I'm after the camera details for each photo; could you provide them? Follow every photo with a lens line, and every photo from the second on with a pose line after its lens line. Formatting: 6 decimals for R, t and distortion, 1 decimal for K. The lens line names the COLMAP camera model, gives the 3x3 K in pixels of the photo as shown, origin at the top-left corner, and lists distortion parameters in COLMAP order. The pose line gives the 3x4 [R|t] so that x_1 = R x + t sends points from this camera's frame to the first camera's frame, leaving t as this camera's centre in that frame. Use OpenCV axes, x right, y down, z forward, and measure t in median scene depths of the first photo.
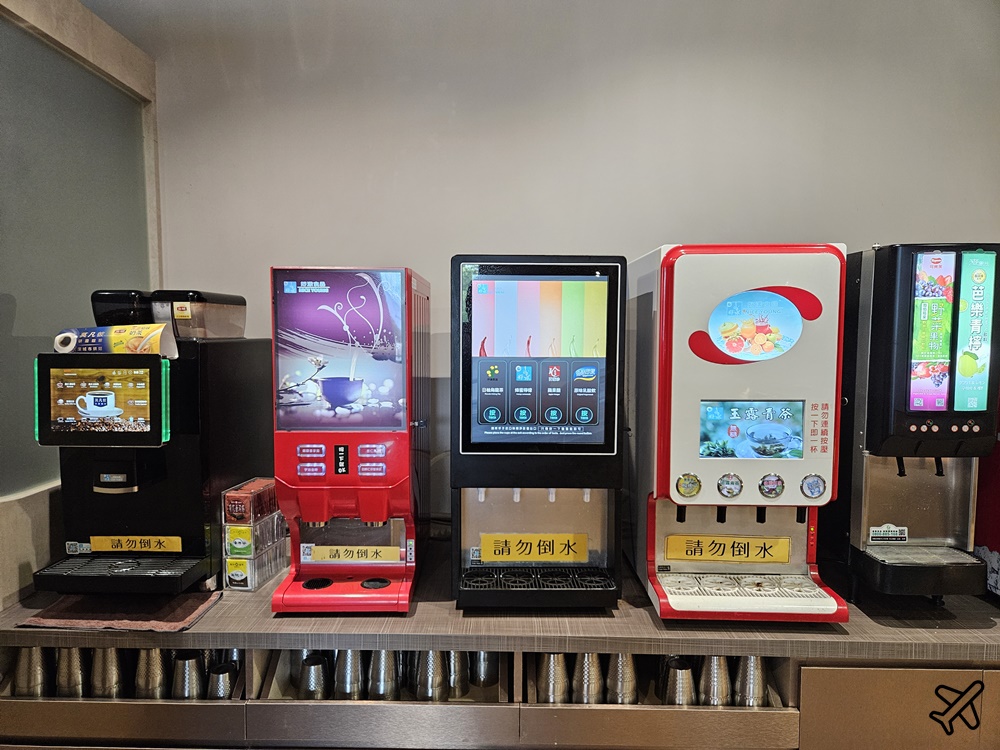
lens RADIAL K [[679.8, 0, 495.2], [0, 679.8, 380.9], [0, 0, 1]] dist [0.066028, -0.050547]
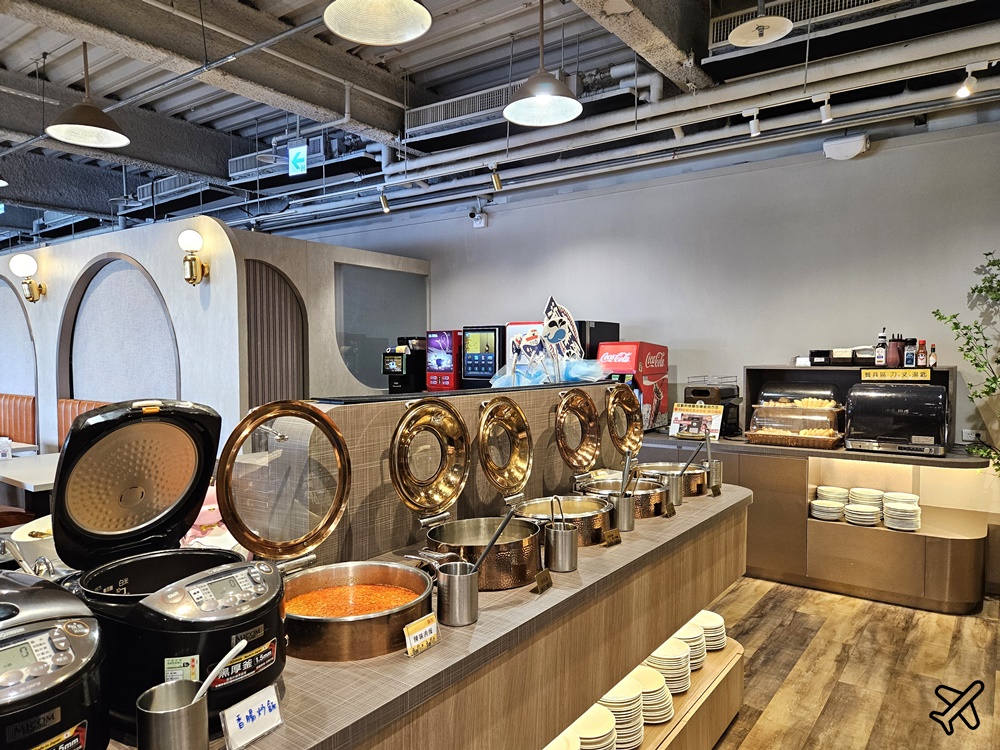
lens RADIAL K [[679.8, 0, 495.2], [0, 679.8, 380.9], [0, 0, 1]] dist [0.066028, -0.050547]
pose [[0.821823, 0.018922, -0.569429, 2.214396], [-0.037124, 0.999103, -0.020379, 0.186310], [0.568532, 0.037887, 0.821788, -1.968111]]
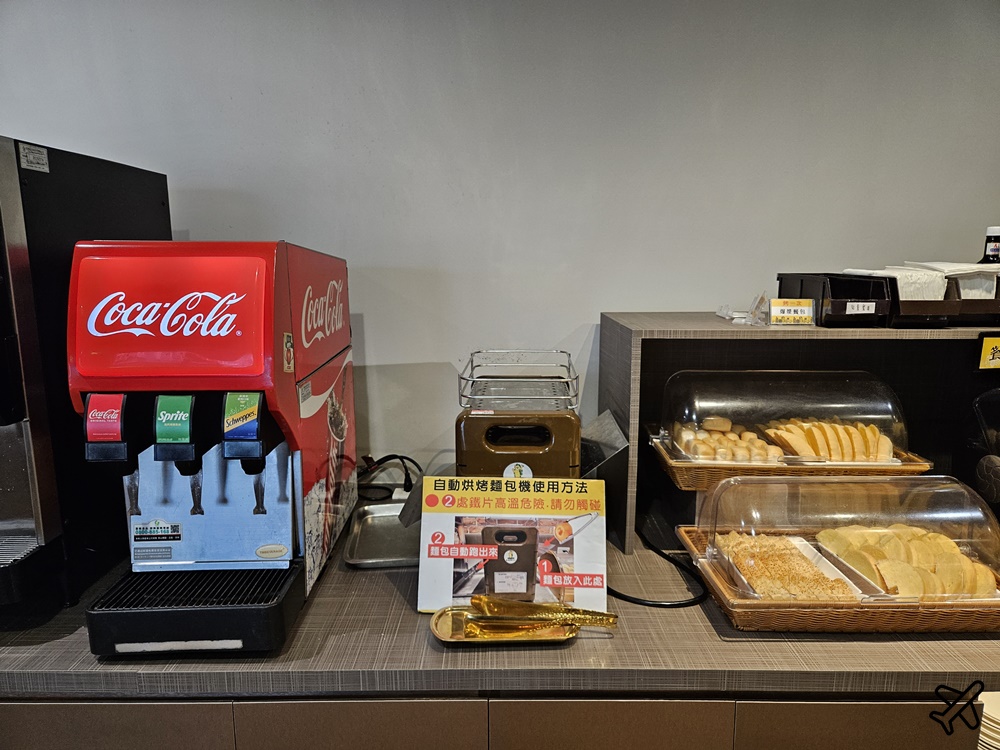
lens RADIAL K [[679.8, 0, 495.2], [0, 679.8, 380.9], [0, 0, 1]] dist [0.066028, -0.050547]
pose [[0.999651, -0.006705, 0.025541, 1.176385], [0.003867, 0.993967, 0.109609, -0.016737], [-0.026122, -0.109472, 0.993647, 0.254335]]
